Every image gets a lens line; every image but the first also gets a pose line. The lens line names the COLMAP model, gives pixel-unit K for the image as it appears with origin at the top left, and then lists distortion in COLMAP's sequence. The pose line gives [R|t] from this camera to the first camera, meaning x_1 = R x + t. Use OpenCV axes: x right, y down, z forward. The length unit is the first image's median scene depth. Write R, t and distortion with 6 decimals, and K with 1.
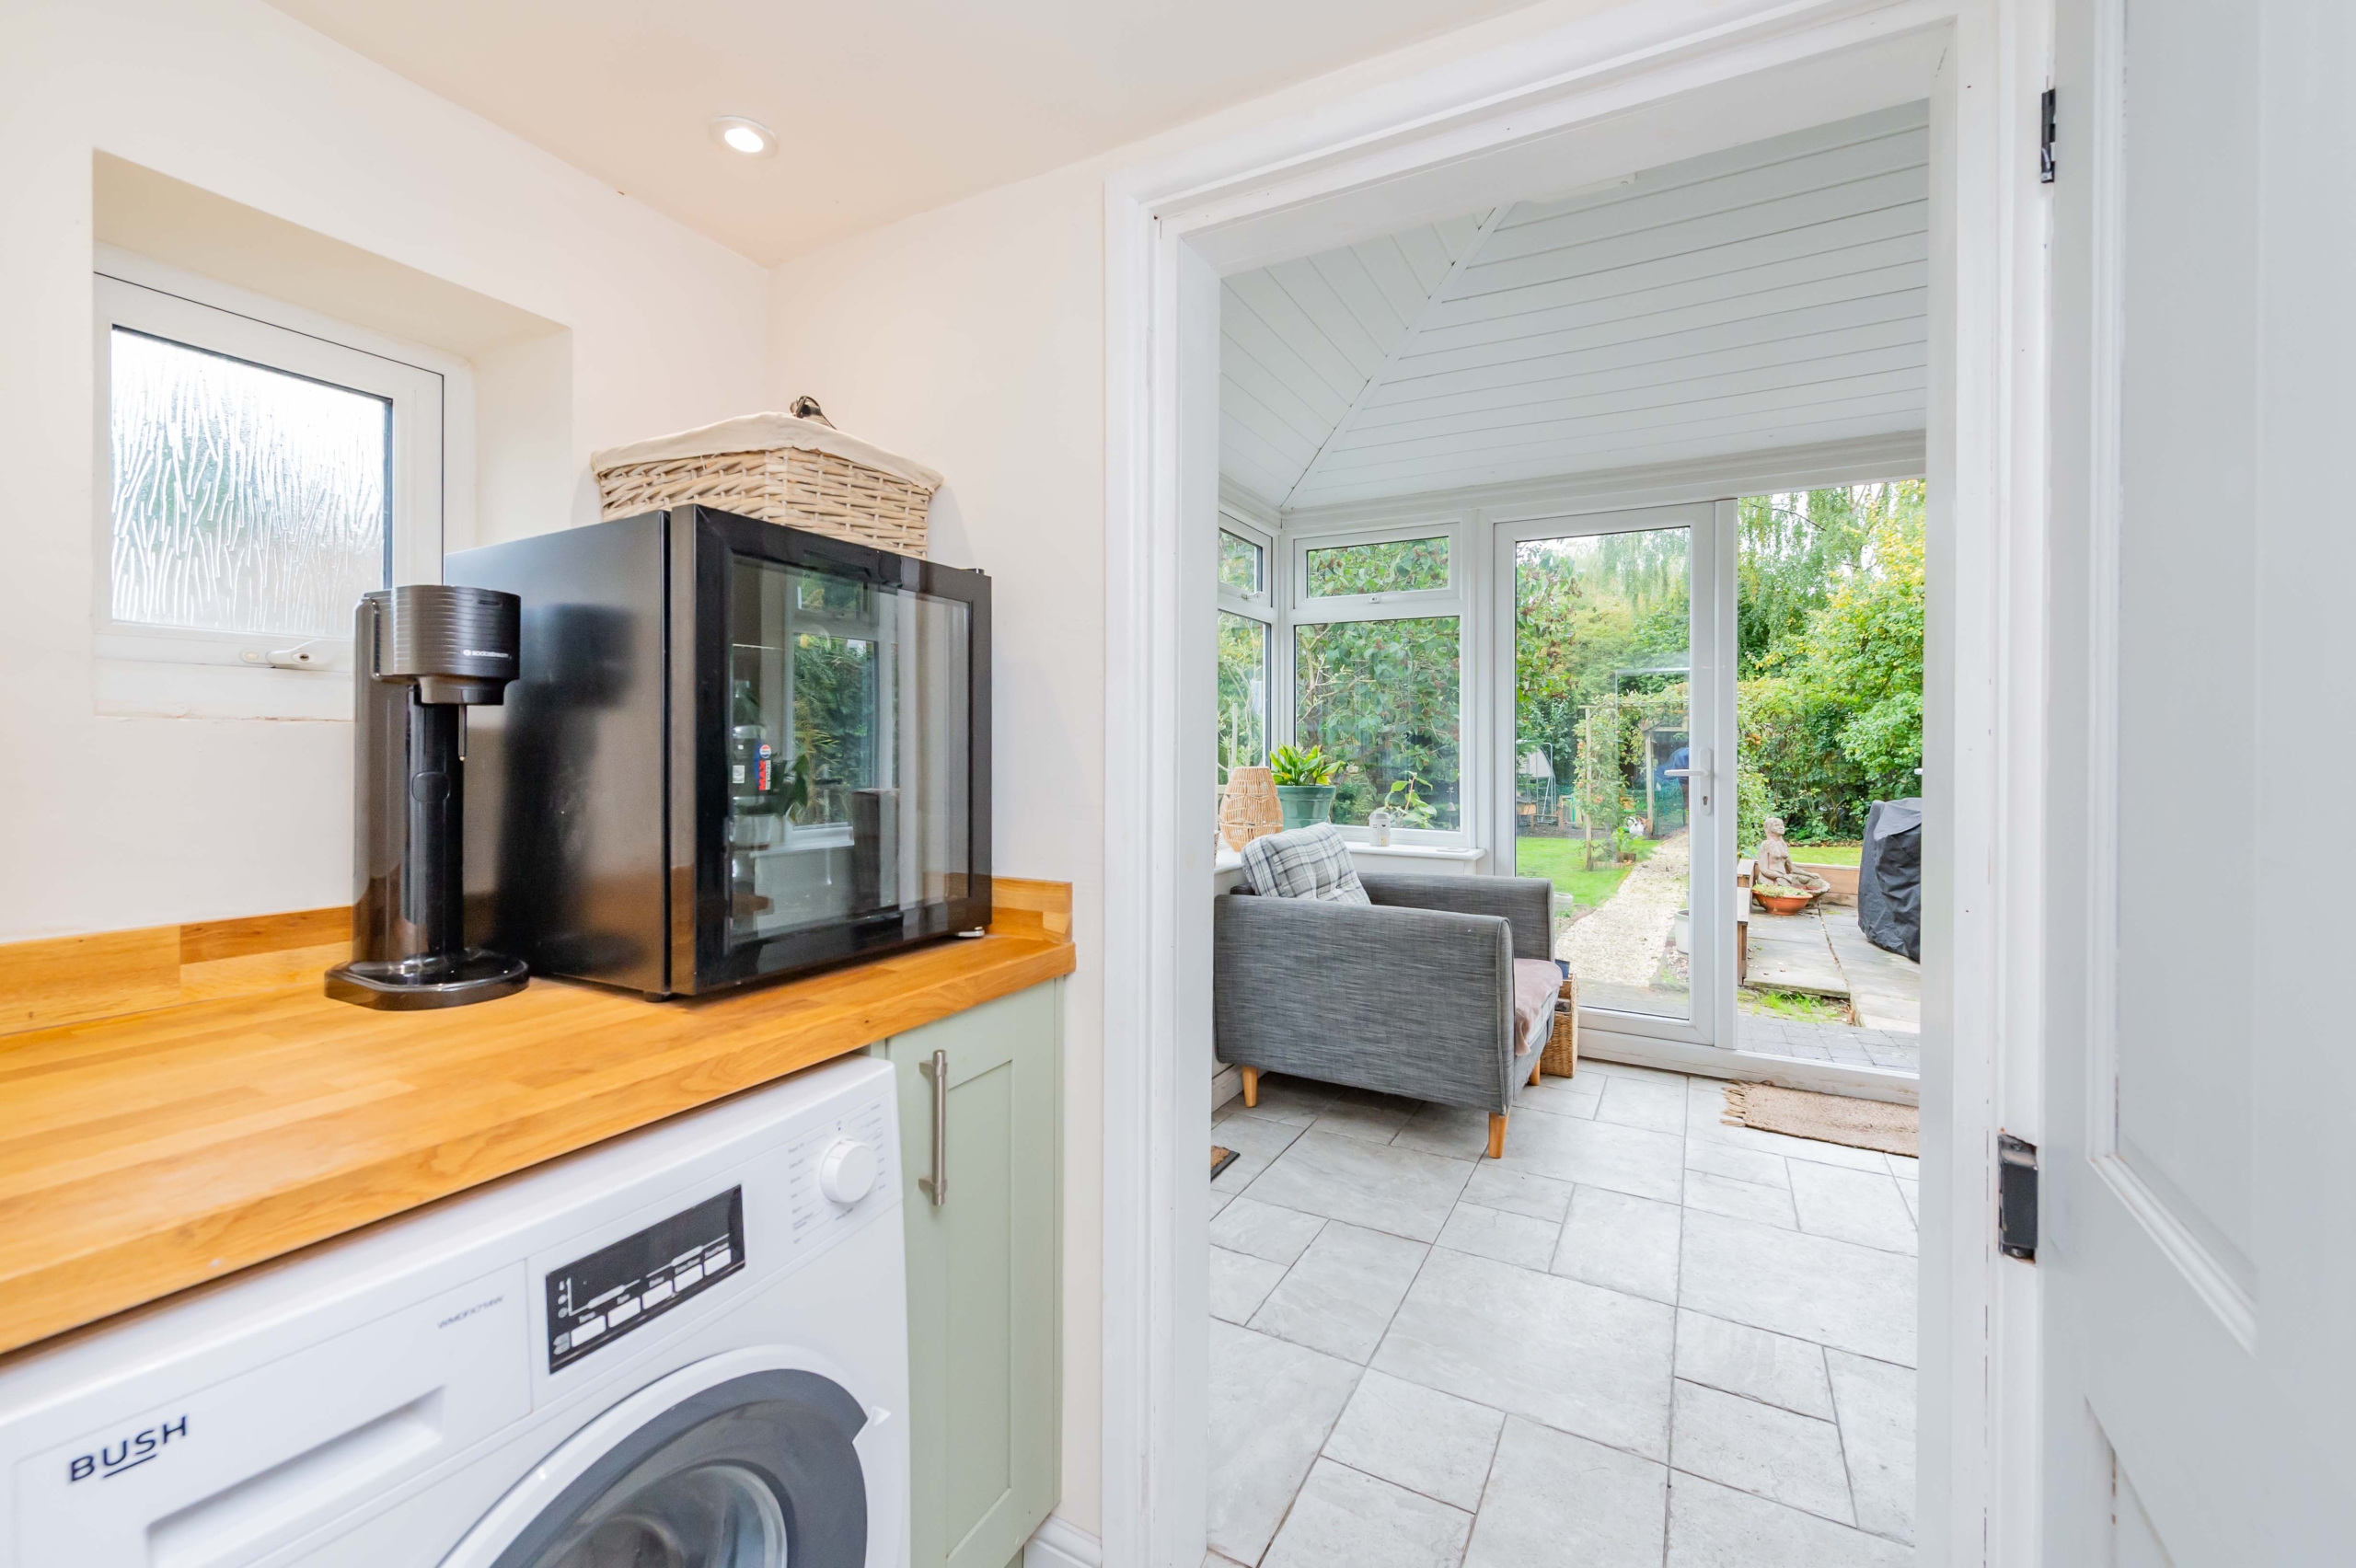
lens RADIAL K [[939.1, 0, 1186.6], [0, 939.1, 756.7], [0, 0, 1]] dist [0.014473, -0.000339]
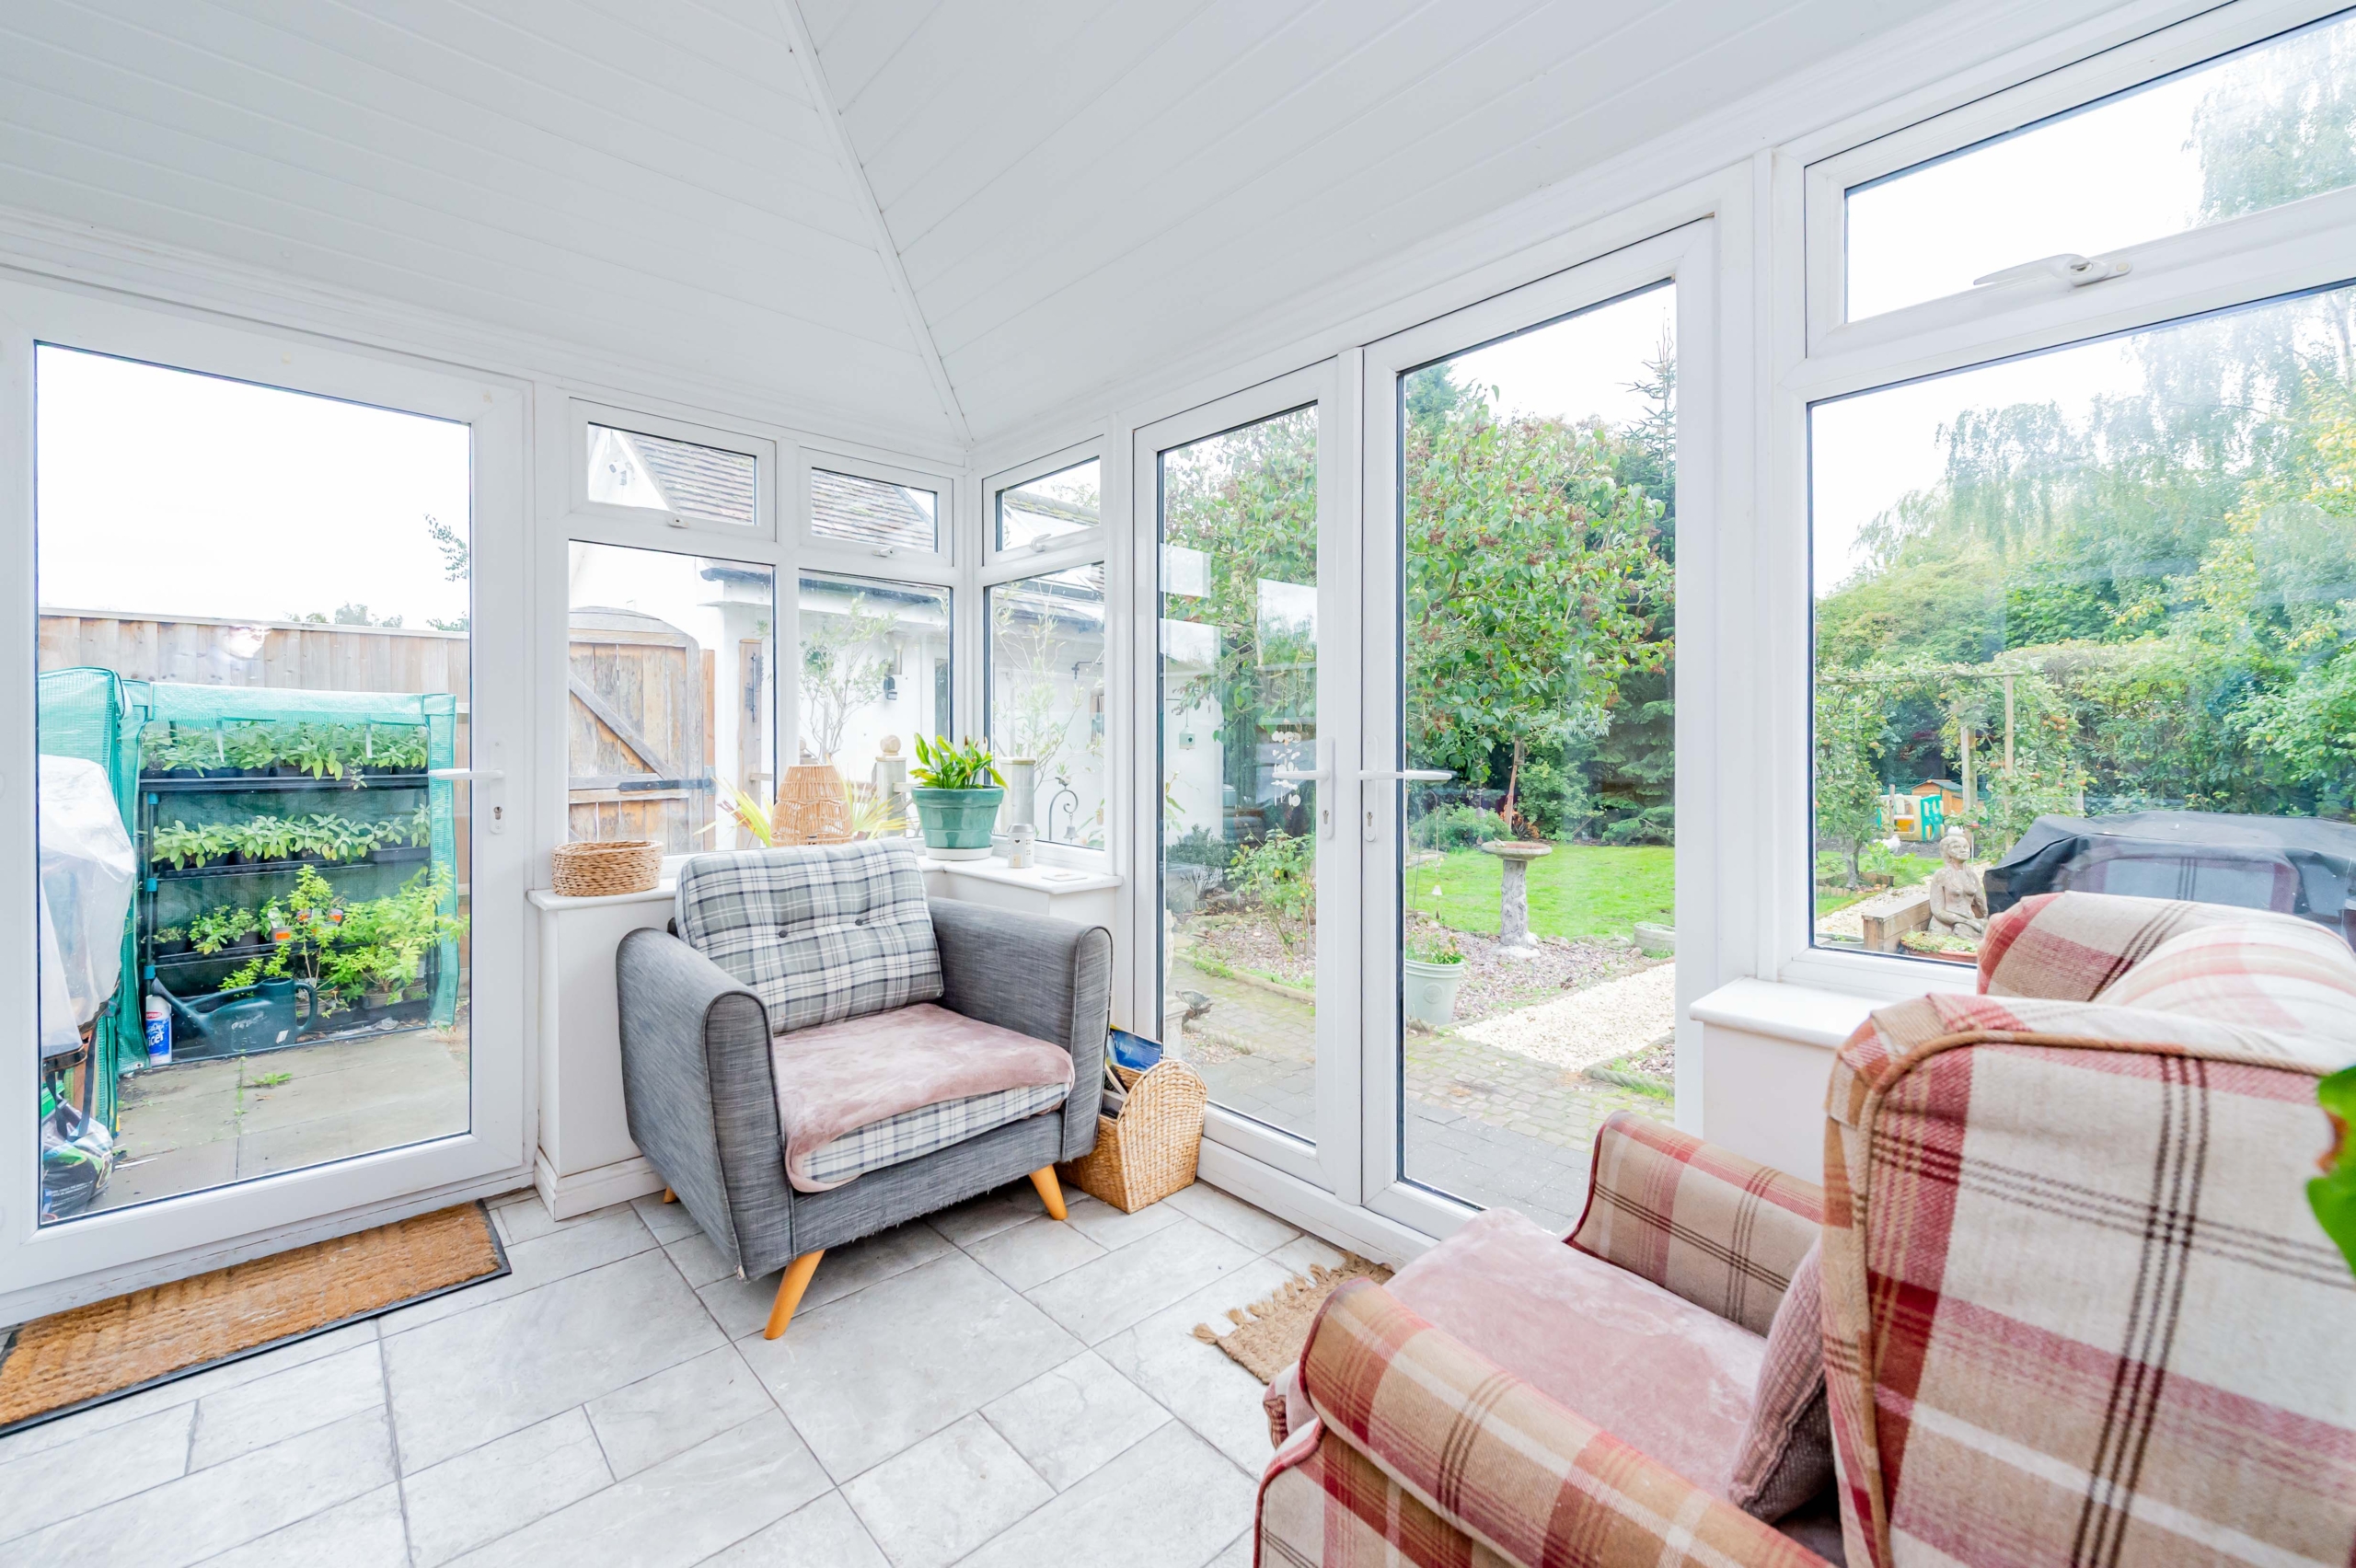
lens RADIAL K [[939.1, 0, 1186.6], [0, 939.1, 756.7], [0, 0, 1]] dist [0.014473, -0.000339]
pose [[0.947425, -0.002123, -0.319970, 0.164324], [0.004364, 0.999971, 0.006287, -0.000279], [0.319948, -0.007353, 0.947407, 0.086174]]
